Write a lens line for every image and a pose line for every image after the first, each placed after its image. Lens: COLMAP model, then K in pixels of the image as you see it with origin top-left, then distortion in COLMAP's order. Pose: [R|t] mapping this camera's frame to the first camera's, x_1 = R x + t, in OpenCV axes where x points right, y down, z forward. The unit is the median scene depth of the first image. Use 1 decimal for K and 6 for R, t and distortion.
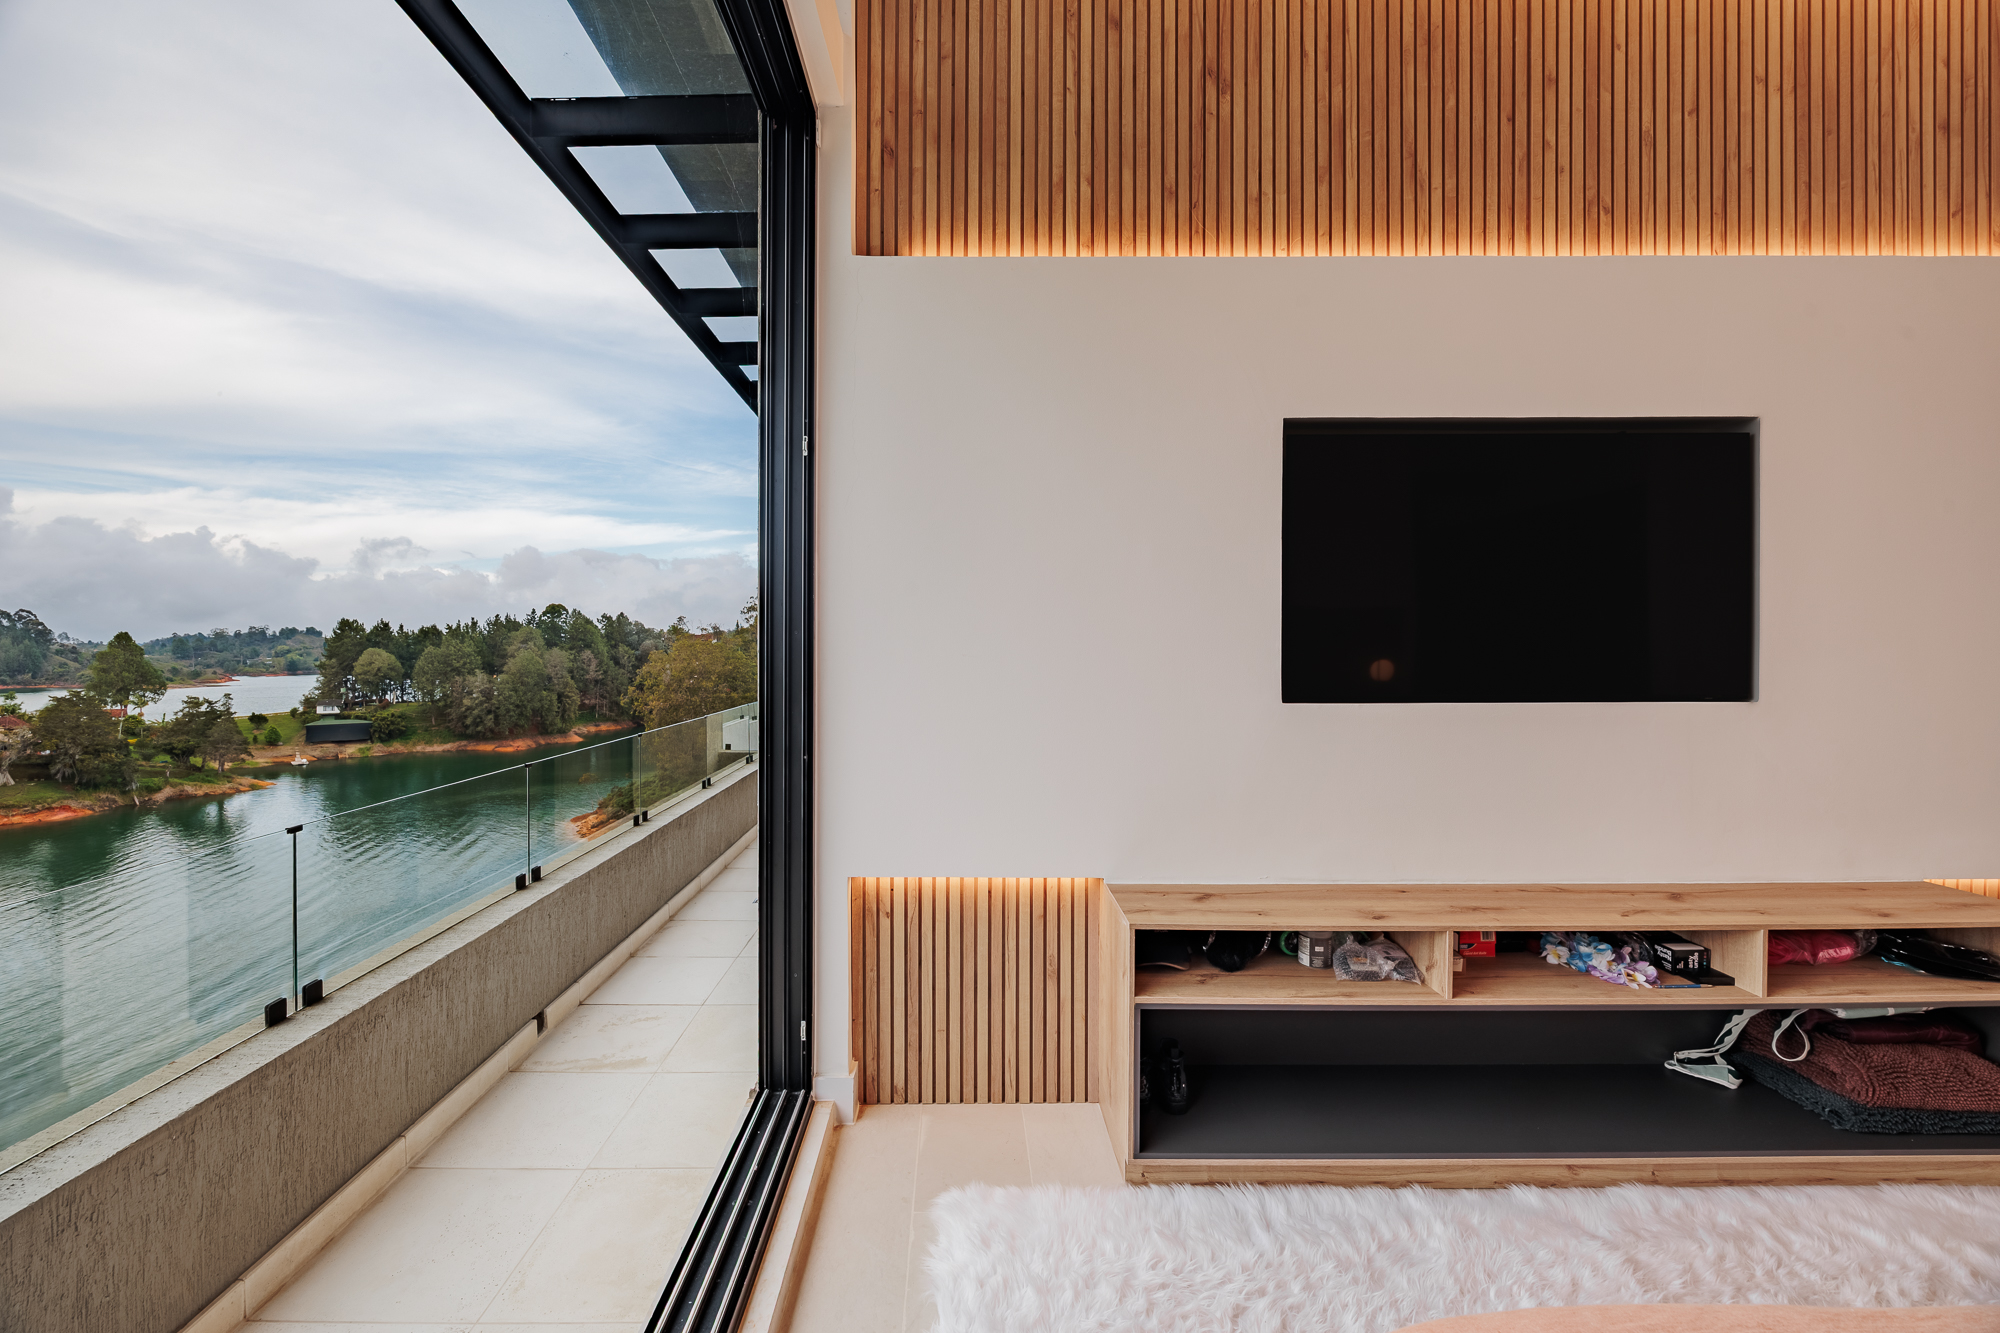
lens RADIAL K [[733.3, 0, 1002.8], [0, 733.3, 652.2], [0, 0, 1]] dist [-0.001762, 0.000377]
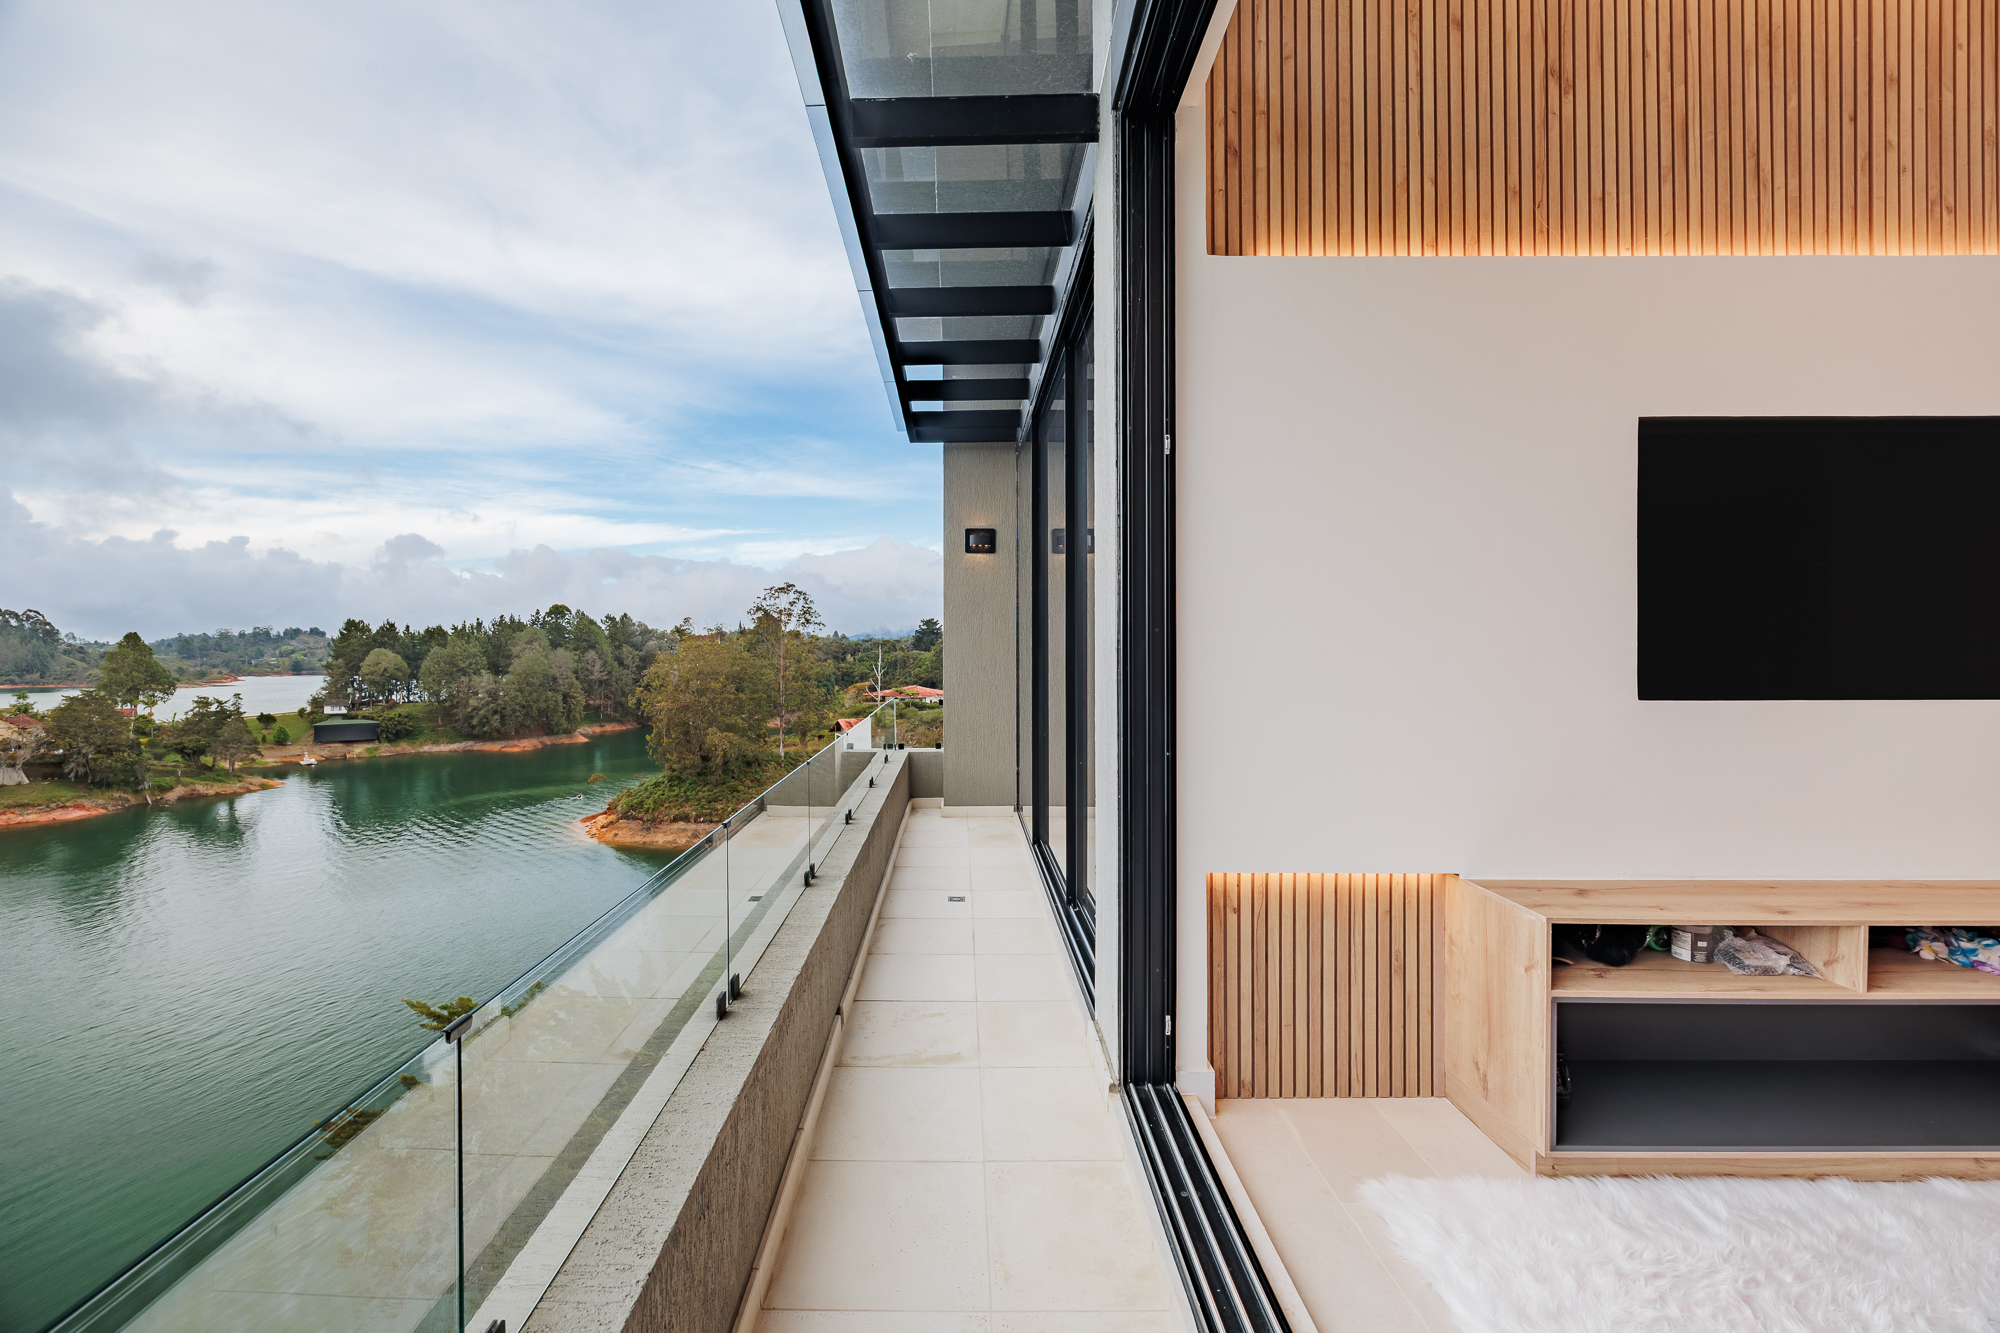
lens RADIAL K [[733.3, 0, 1001.5], [0, 733.3, 654.8], [0, 0, 1]] dist [-0.001762, 0.000377]
pose [[0.999998, 0.000648, -0.001622, -0.470728], [-0.000644, 0.999997, 0.002474, 0.004575], [0.001623, -0.002472, 0.999996, -0.006914]]
